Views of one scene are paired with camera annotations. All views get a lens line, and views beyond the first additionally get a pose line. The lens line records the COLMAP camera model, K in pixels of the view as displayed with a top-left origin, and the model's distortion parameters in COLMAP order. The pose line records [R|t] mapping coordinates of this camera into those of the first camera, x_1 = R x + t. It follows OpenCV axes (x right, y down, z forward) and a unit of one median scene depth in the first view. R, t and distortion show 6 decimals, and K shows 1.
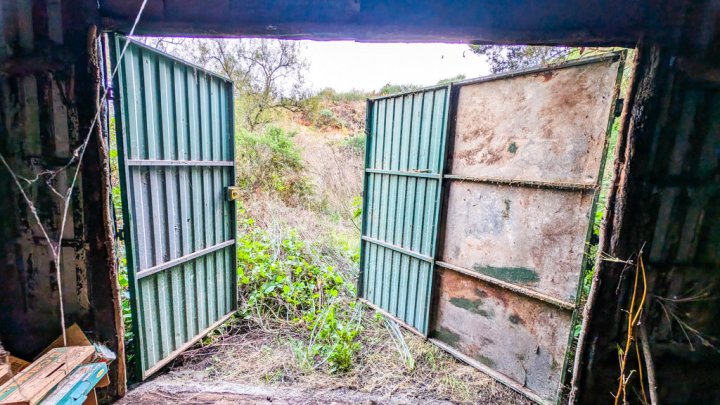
lens RADIAL K [[271.1, 0, 358.7], [0, 271.1, 204.9], [0, 0, 1]] dist [-0.001425, -0.000385]
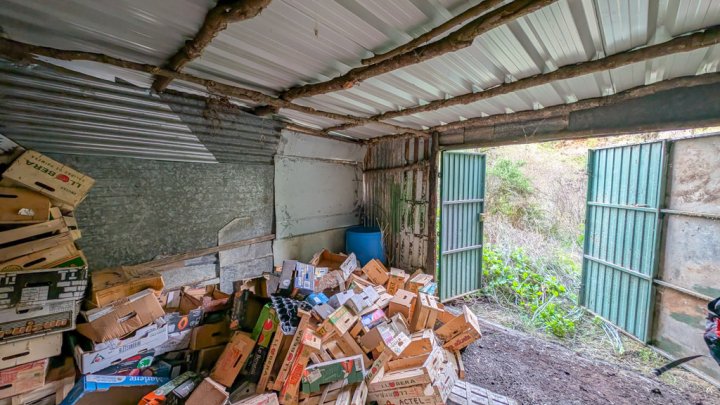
lens RADIAL K [[271.1, 0, 358.7], [0, 271.1, 204.9], [0, 0, 1]] dist [-0.001425, -0.000385]
pose [[0.717905, 0.007983, -0.696096, 0.165778], [-0.063120, 0.996562, -0.053669, 0.020857], [0.693274, 0.082467, 0.715940, -0.786034]]
